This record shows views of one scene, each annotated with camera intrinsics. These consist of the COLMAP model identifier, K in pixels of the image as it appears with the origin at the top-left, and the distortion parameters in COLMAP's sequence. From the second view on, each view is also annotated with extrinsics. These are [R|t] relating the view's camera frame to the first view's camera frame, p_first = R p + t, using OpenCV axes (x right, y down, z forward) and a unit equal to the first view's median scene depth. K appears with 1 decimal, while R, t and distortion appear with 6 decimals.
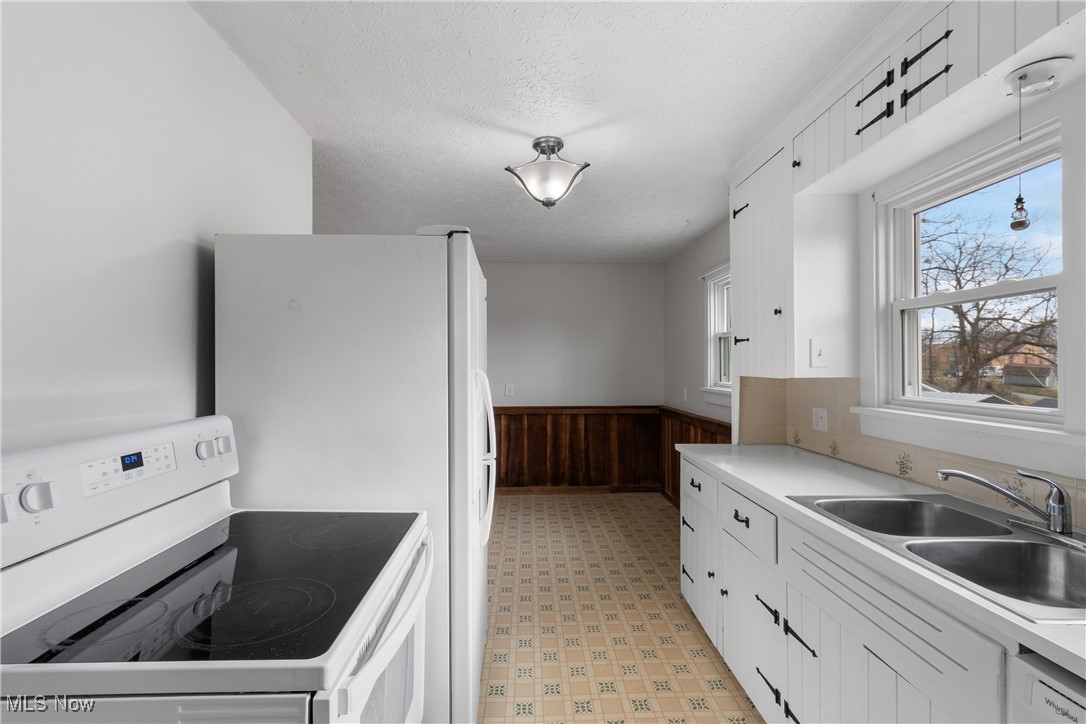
lens RADIAL K [[502.4, 0, 540.7], [0, 502.4, 367.4], [0, 0, 1]] dist [0.002895, 0.000377]
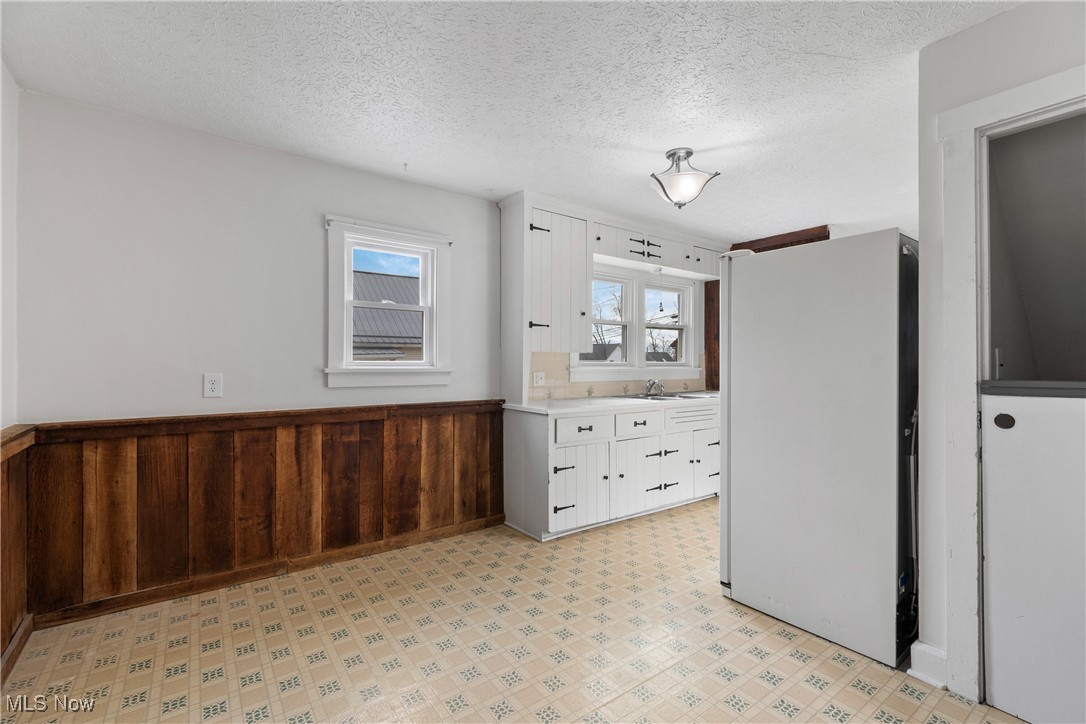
lens RADIAL K [[479.2, 0, 544.5], [0, 479.2, 360.9], [0, 0, 1]] dist [0.000639, -0.000480]
pose [[-0.573703, 0.000739, 0.819063, -0.406356], [-0.001418, 0.999997, -0.001895, 0.027226], [-0.819063, -0.002248, -0.573700, 1.055909]]
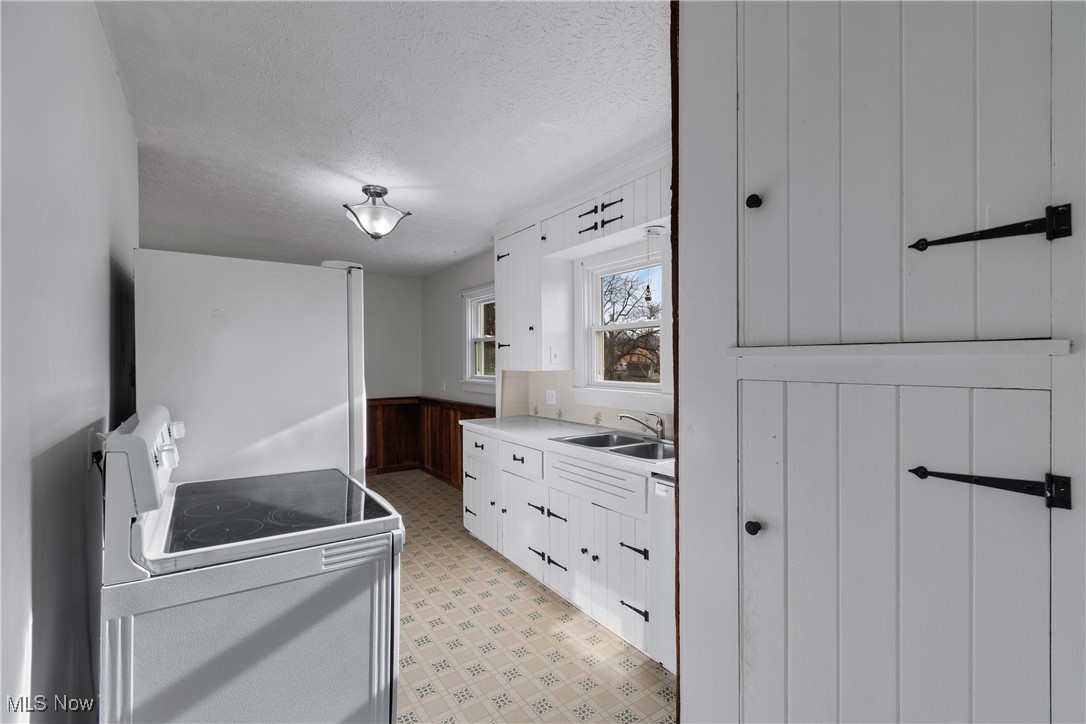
lens RADIAL K [[482.3, 0, 540.5], [0, 482.3, 368.3], [0, 0, 1]] dist [0.003529, -0.003619]
pose [[0.843275, -0.006434, 0.537444, -0.161183], [0.002027, 0.999959, 0.008790, -0.000303], [-0.537479, -0.006323, 0.843254, -0.146081]]
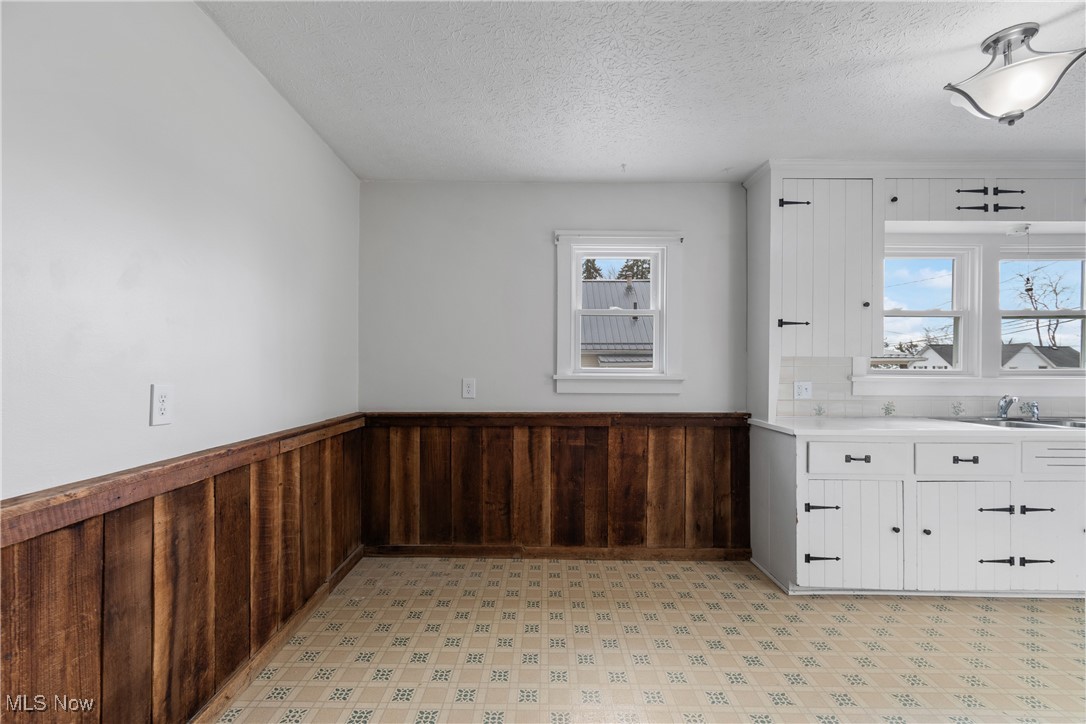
lens RADIAL K [[482.3, 0, 540.5], [0, 482.3, 368.3], [0, 0, 1]] dist [0.003529, -0.003619]
pose [[0.033584, 0.001345, 0.999435, -0.402671], [-0.001391, 0.999998, -0.001299, 0.027788], [-0.999435, -0.001347, 0.033586, 0.922330]]
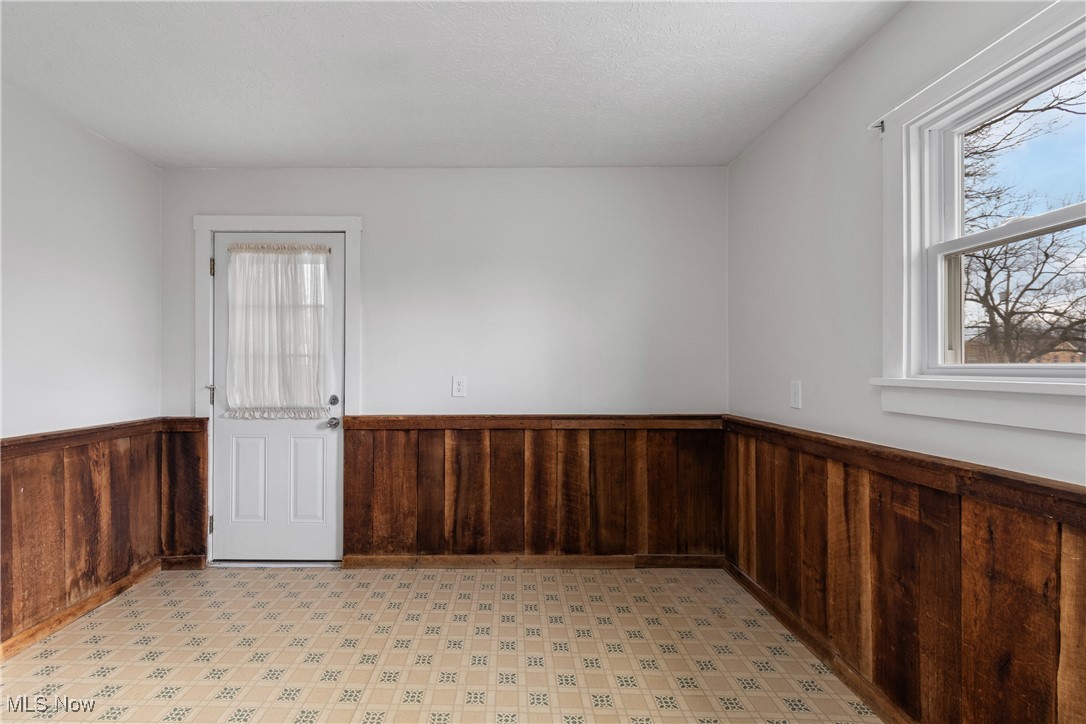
lens RADIAL K [[497.6, 0, 493.6], [0, 497.6, 365.3], [0, 0, 1]] dist [-0.000344, -0.000724]
pose [[0.998167, -0.000921, -0.060506, 0.014679], [0.000414, 0.999965, -0.008391, 0.029401], [0.060512, 0.008350, 0.998133, 0.507838]]
